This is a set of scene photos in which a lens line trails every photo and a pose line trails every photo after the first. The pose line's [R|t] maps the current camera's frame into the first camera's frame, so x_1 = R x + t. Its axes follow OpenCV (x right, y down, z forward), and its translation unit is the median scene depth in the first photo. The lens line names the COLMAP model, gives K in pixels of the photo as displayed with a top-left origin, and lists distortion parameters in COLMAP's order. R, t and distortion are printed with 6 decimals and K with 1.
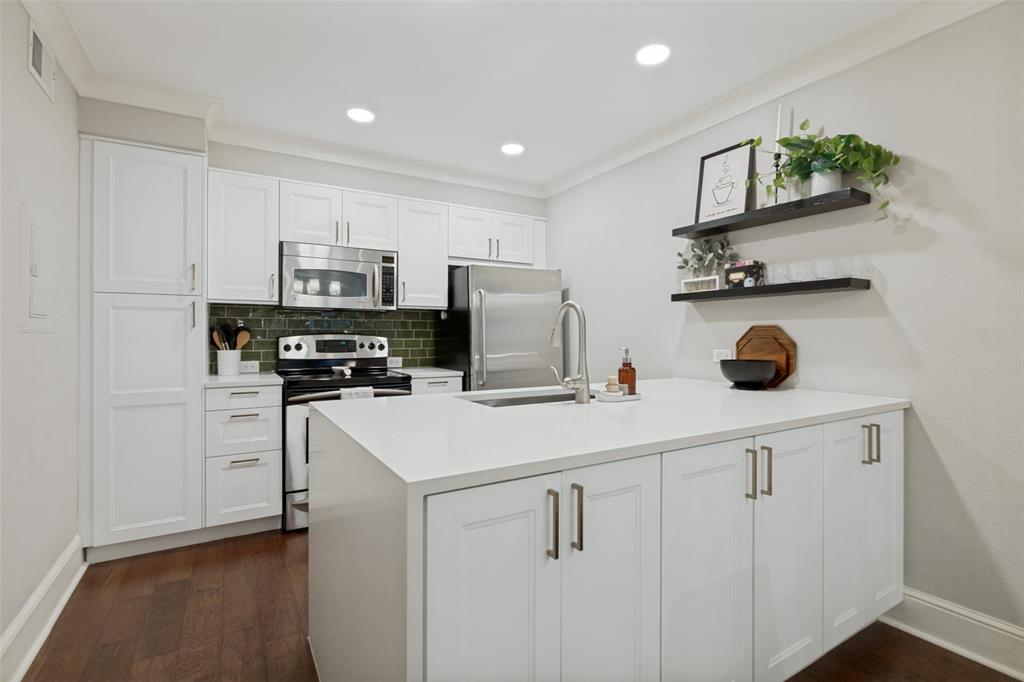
lens RADIAL K [[479.1, 0, 512.4], [0, 479.1, 336.5], [0, 0, 1]] dist [-0.000996, -0.001372]
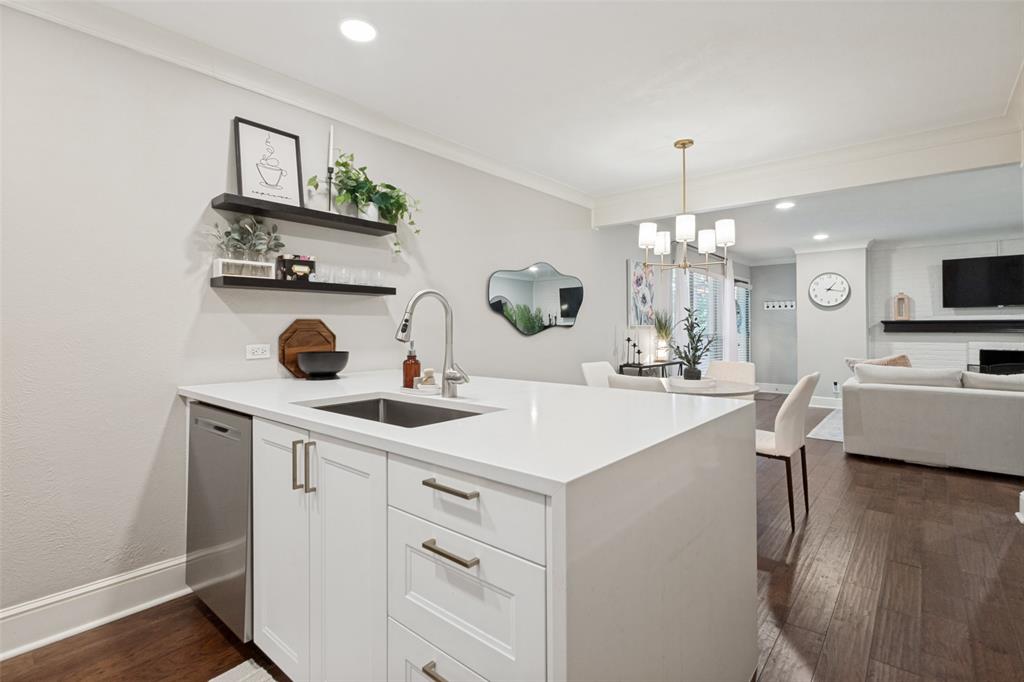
lens RADIAL K [[479.1, 0, 512.4], [0, 479.1, 336.5], [0, 0, 1]] dist [-0.000996, -0.001372]
pose [[-0.313890, -0.013235, 0.949367, -0.495438], [0.005462, 0.999861, 0.015745, 0.001021], [-0.949444, 0.010128, -0.313774, 0.714469]]
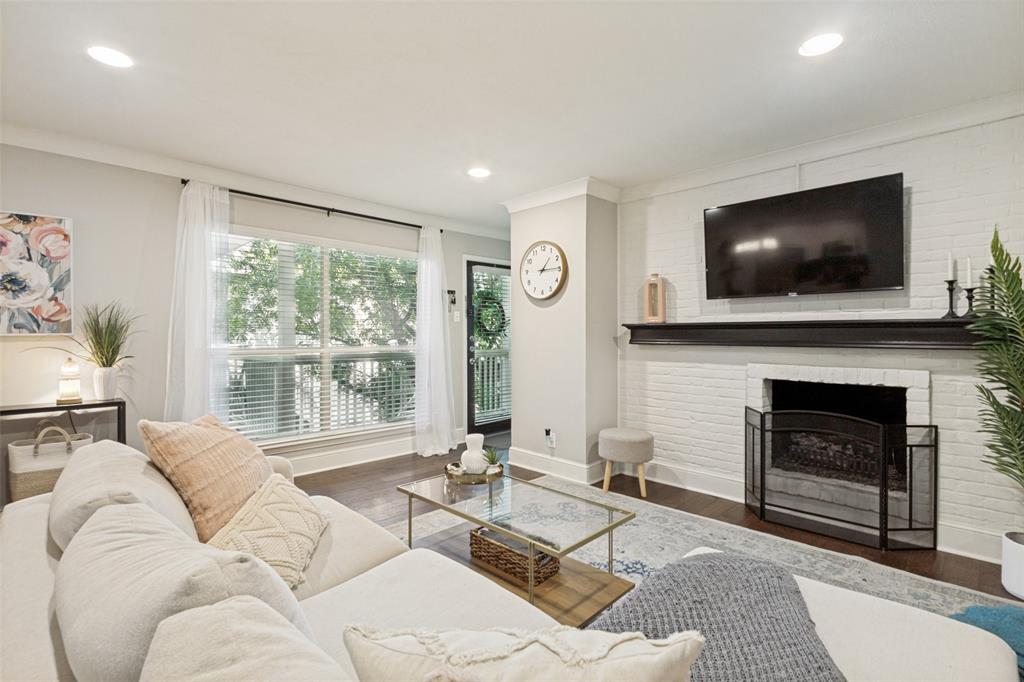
lens RADIAL K [[479.1, 0, 512.4], [0, 479.1, 336.5], [0, 0, 1]] dist [-0.000996, -0.001372]
pose [[-0.230836, -0.007511, 0.972964, -0.070763], [0.005799, 0.999942, 0.009096, -0.007846], [-0.972975, 0.007741, -0.230779, -1.071662]]
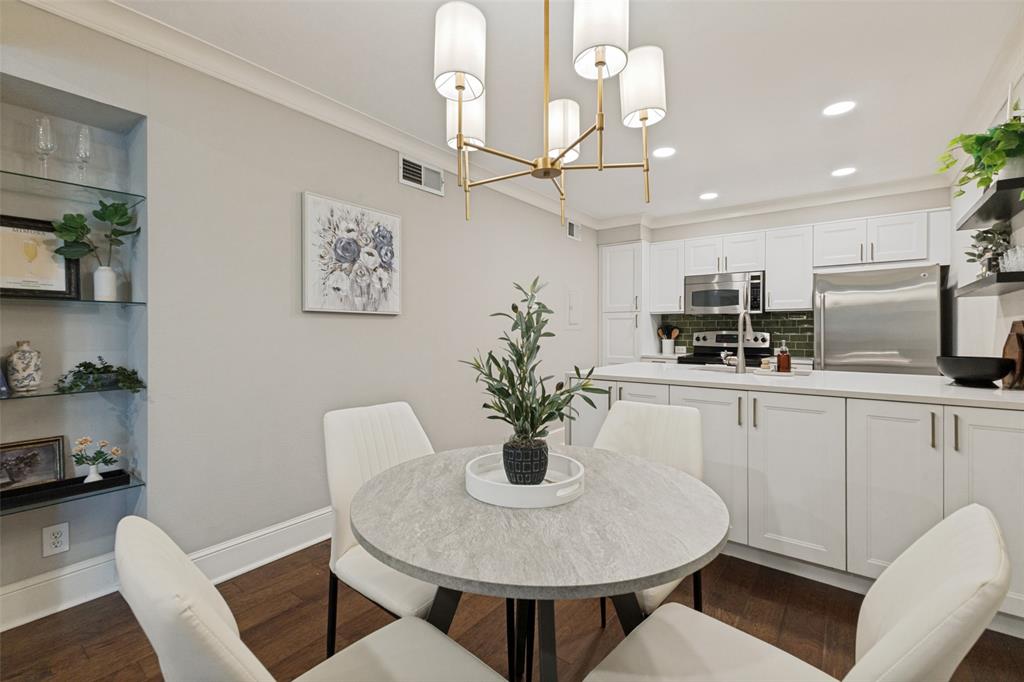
lens RADIAL K [[435.9, 0, 512.9], [0, 435.9, 330.0], [0, 0, 1]] dist [-0.000053, -0.000157]
pose [[0.357984, -0.002327, -0.933725, 0.751205], [-0.004731, 0.999980, -0.004306, 0.002423], [0.933716, 0.005959, 0.357966, -0.135071]]
